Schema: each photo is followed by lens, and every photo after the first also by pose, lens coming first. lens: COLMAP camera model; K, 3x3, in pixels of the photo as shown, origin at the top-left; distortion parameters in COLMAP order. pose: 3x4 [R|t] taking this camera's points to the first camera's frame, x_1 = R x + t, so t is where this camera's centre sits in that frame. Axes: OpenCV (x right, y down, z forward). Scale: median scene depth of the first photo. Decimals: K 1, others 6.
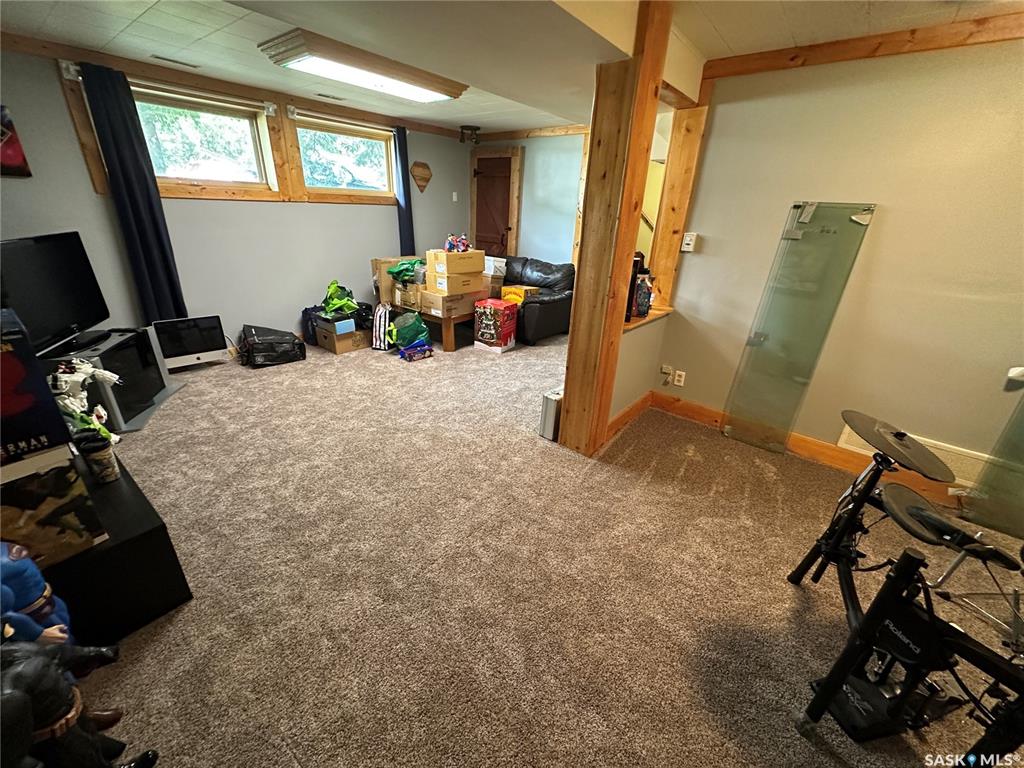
lens RADIAL K [[407.4, 0, 512.0], [0, 407.4, 384.0], [0, 0, 1]] dist [-0.003812, 0.000219]
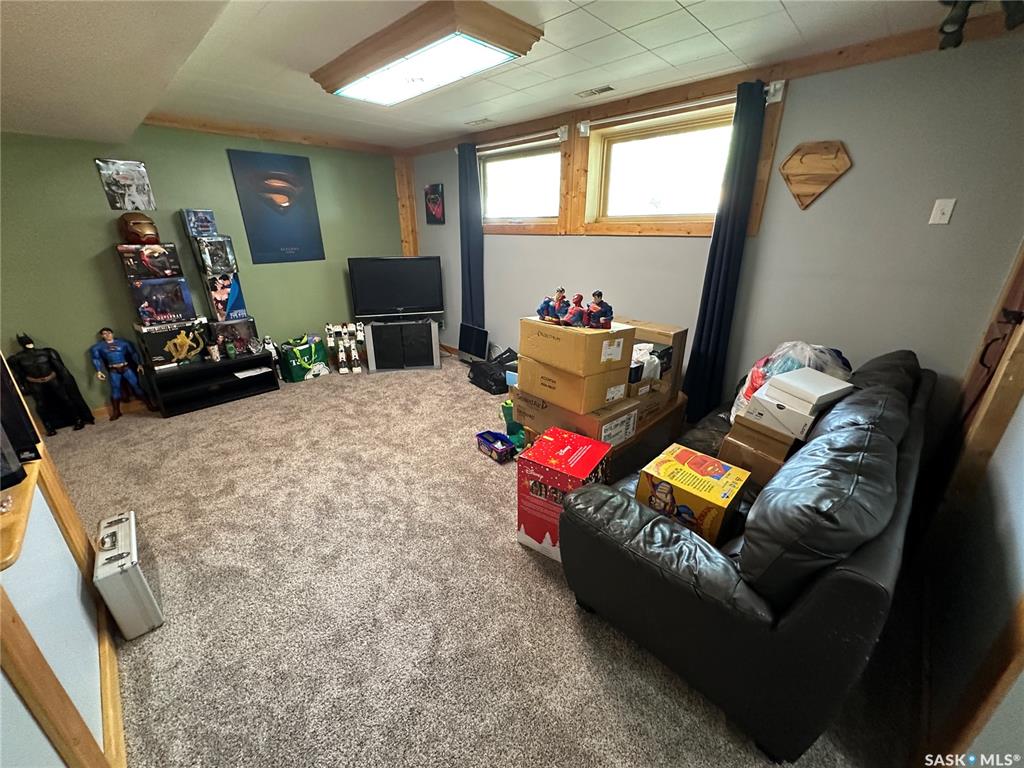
lens RADIAL K [[407.4, 0, 512.0], [0, 407.4, 384.0], [0, 0, 1]] dist [-0.003812, 0.000219]
pose [[-0.096666, 0.318863, -0.942859, 0.432877], [-0.401088, 0.854495, 0.330101, -0.464906], [0.910925, 0.410079, 0.045291, 1.097270]]
